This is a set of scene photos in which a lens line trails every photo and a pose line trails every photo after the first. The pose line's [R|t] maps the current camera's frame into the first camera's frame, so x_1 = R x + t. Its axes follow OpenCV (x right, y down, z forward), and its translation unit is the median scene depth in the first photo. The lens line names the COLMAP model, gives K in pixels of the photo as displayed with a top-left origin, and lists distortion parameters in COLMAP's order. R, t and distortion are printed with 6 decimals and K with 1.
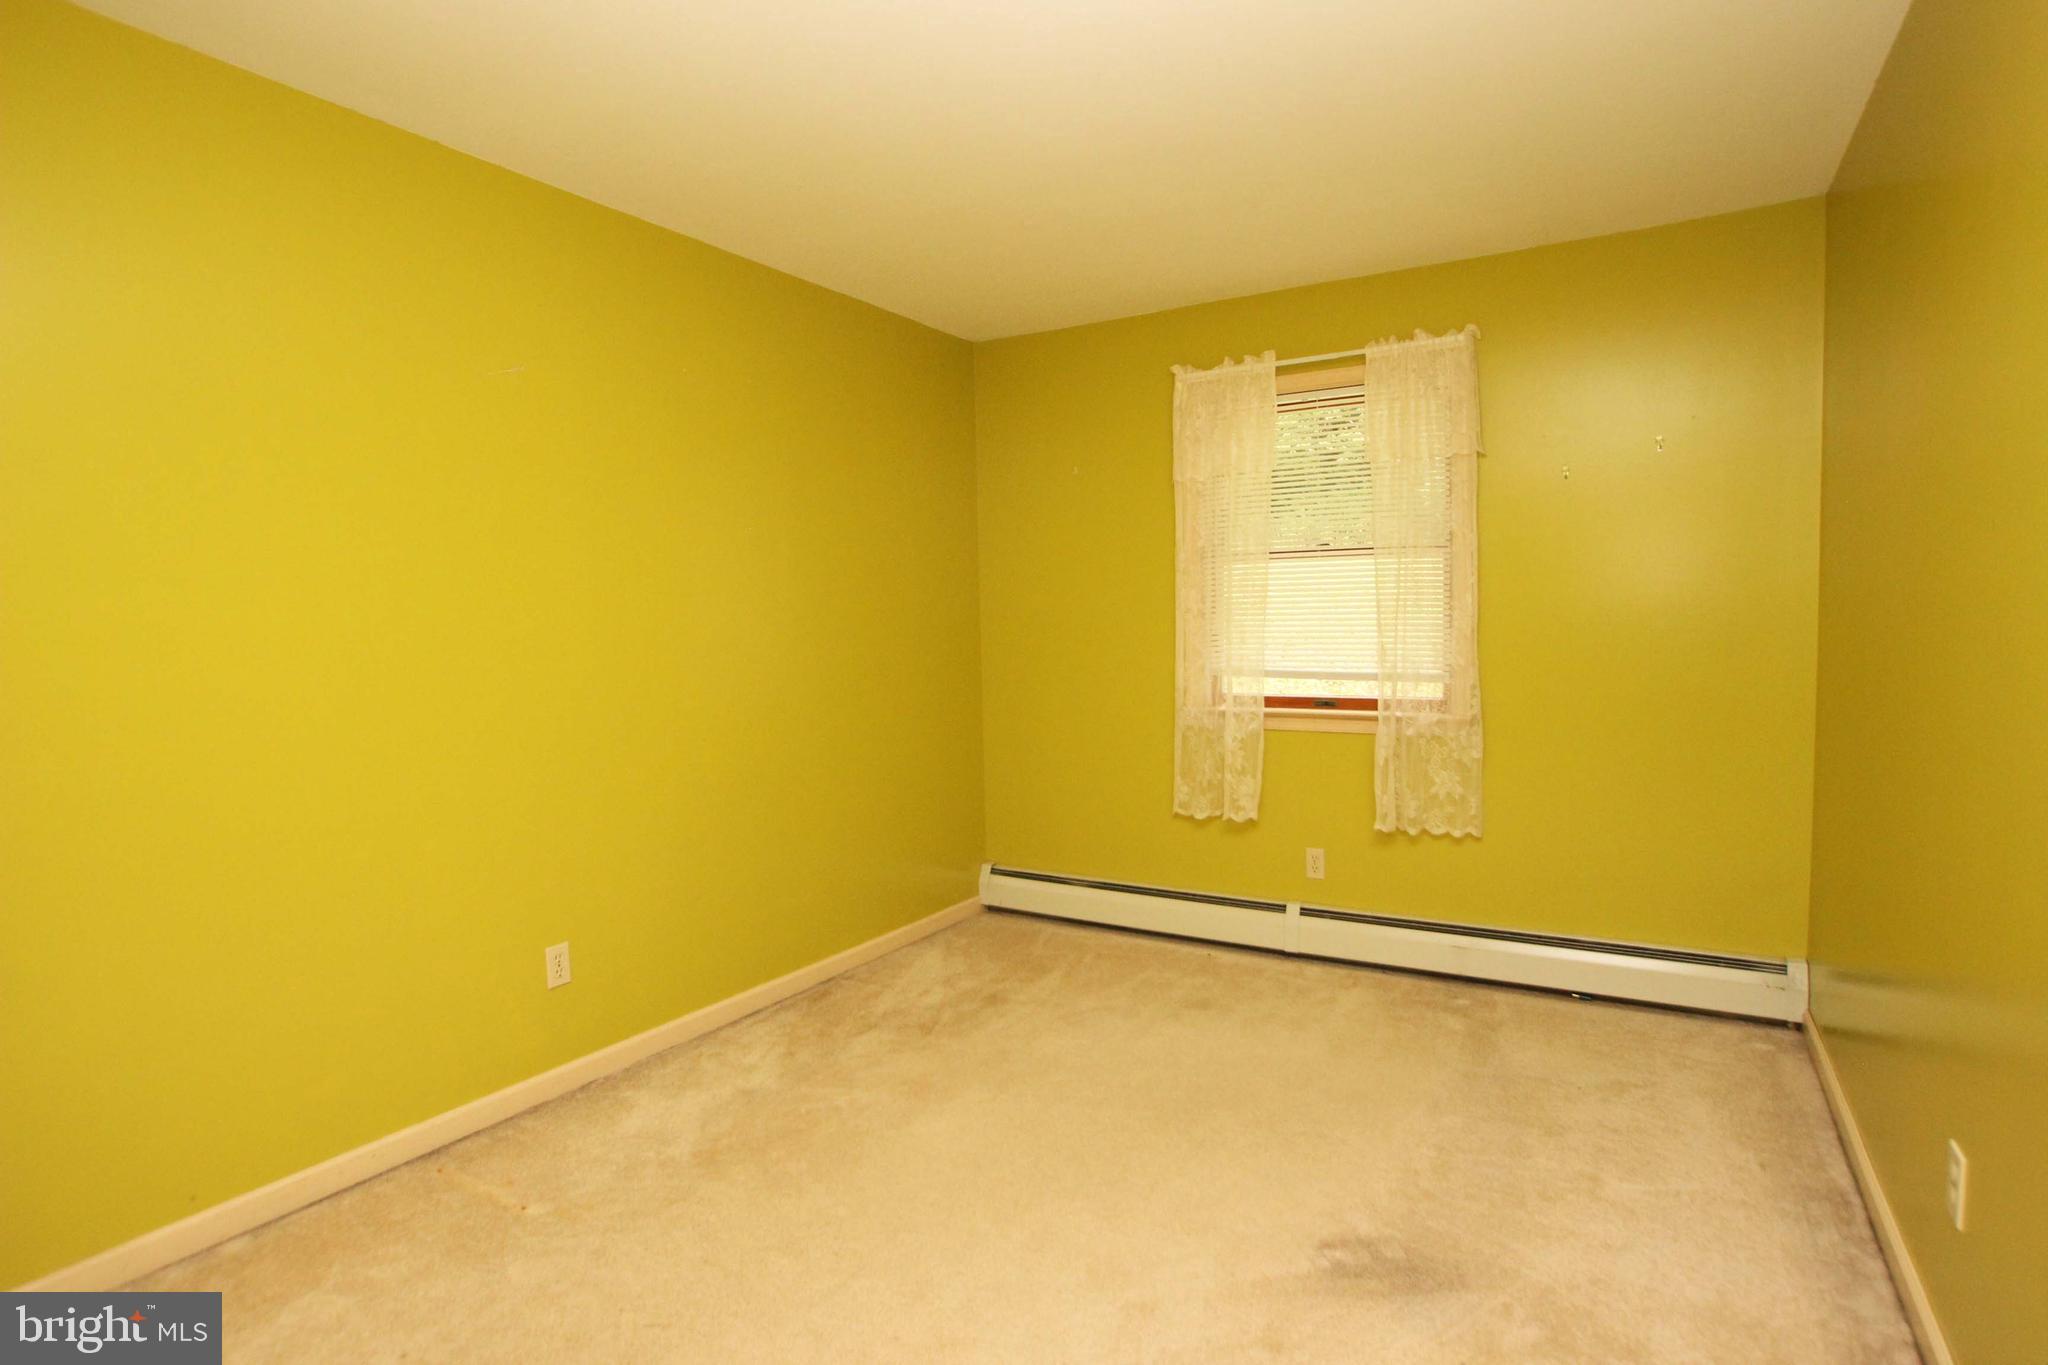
lens RADIAL K [[1030.6, 0, 1033.1], [0, 1030.6, 697.9], [0, 0, 1]] dist [-0.076131, 0.039541]
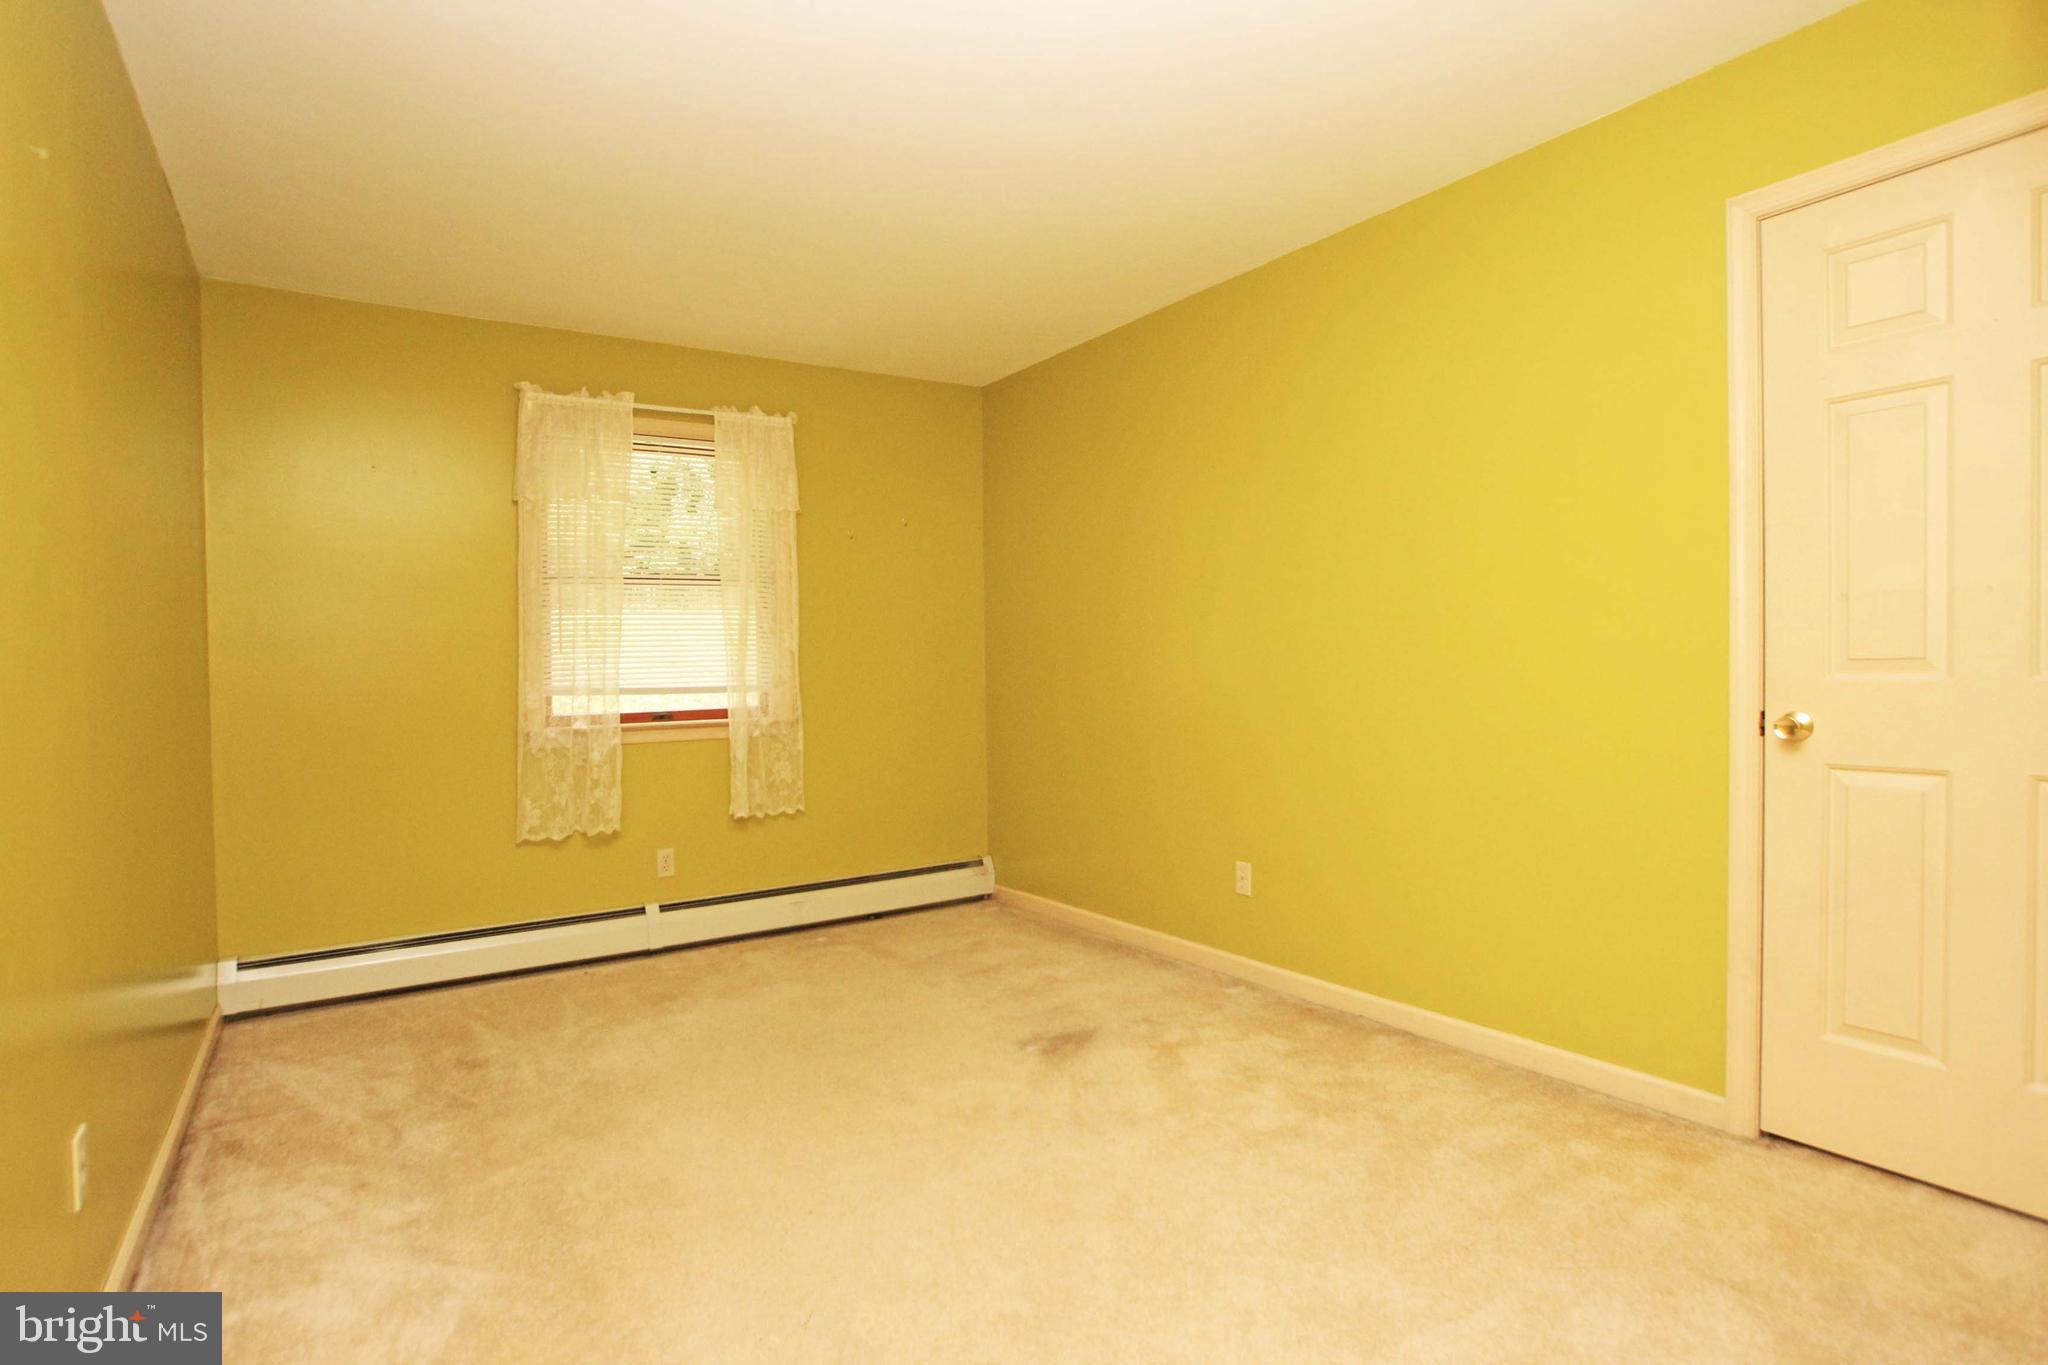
lens RADIAL K [[1030.6, 0, 1033.1], [0, 1030.6, 697.9], [0, 0, 1]] dist [-0.076131, 0.039541]
pose [[0.429817, -0.024082, 0.902595, -0.576849], [0.079387, 0.996781, -0.011209, 0.031247], [-0.899419, 0.076472, 0.430345, 0.174156]]
